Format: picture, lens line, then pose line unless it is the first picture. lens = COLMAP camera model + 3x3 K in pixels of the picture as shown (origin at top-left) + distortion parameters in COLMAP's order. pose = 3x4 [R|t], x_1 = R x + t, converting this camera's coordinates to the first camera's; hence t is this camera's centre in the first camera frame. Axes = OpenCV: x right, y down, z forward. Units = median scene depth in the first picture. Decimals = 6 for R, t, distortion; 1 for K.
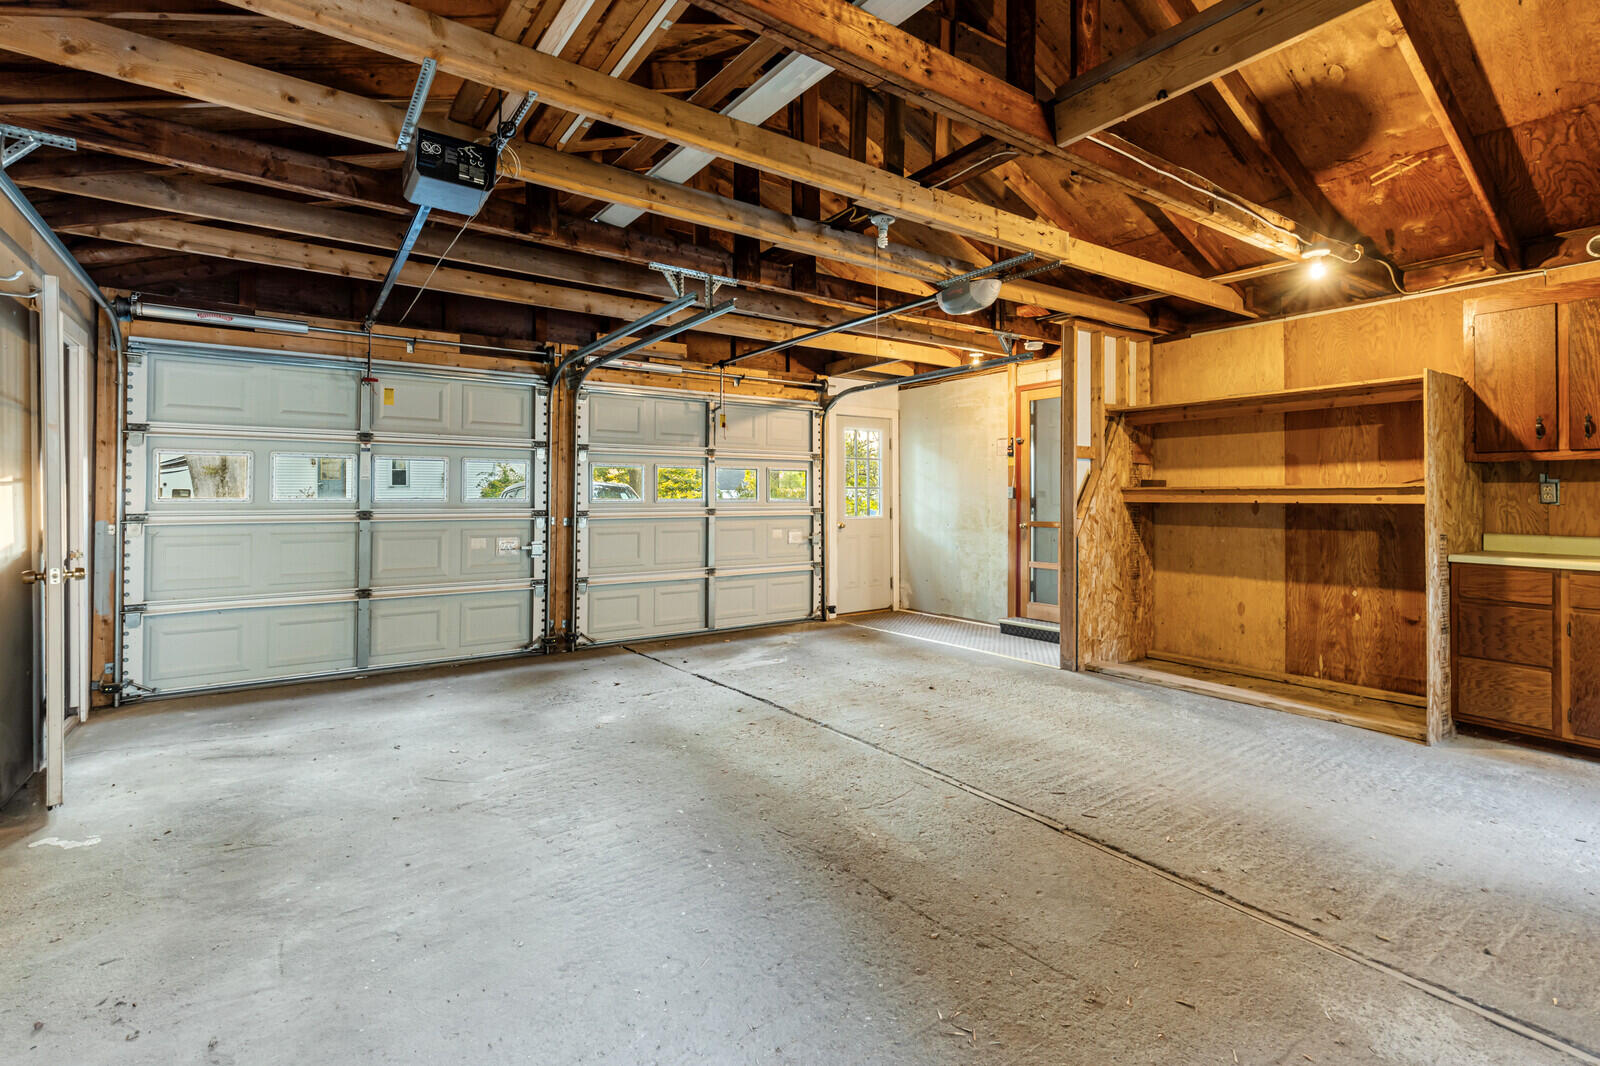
lens RADIAL K [[737.6, 0, 785.1], [0, 737.6, 491.7], [0, 0, 1]] dist [-0.000950, -0.000421]
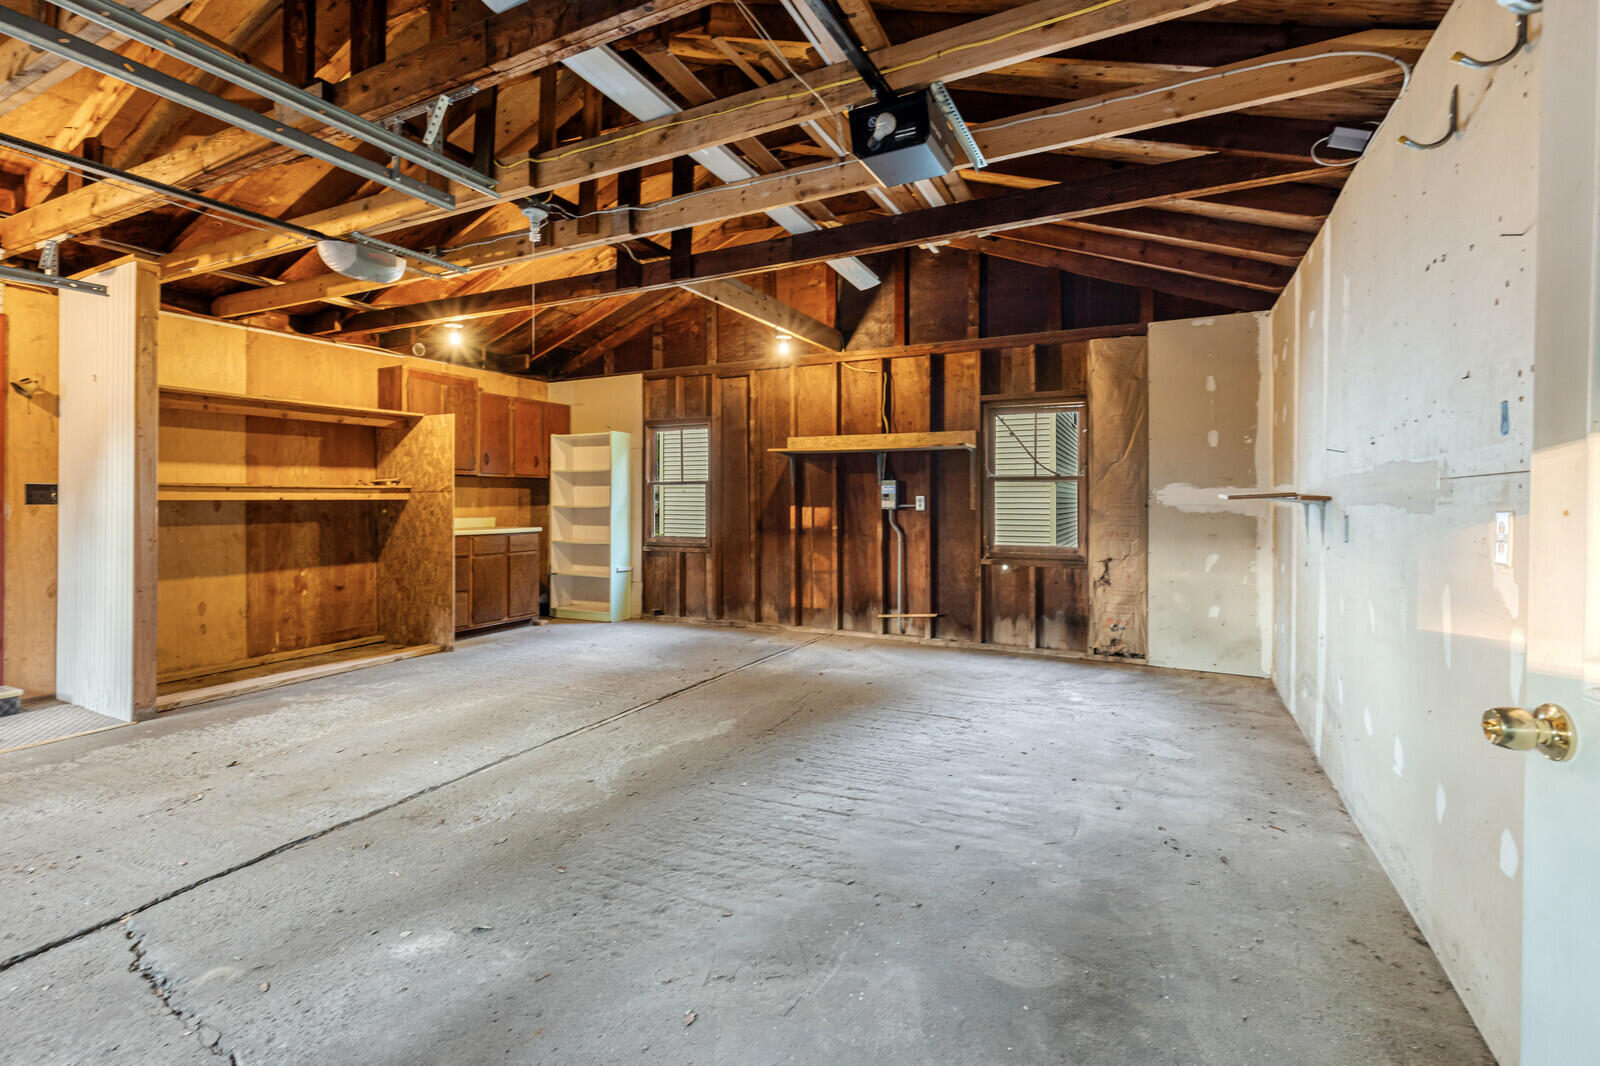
lens RADIAL K [[737.6, 0, 777.2], [0, 737.6, 504.5], [0, 0, 1]] dist [-0.000950, -0.000421]
pose [[-0.470228, -0.010467, 0.882483, -0.653794], [-0.009837, 0.999930, 0.006618, 0.007455], [-0.882490, -0.005569, -0.470298, 0.858674]]
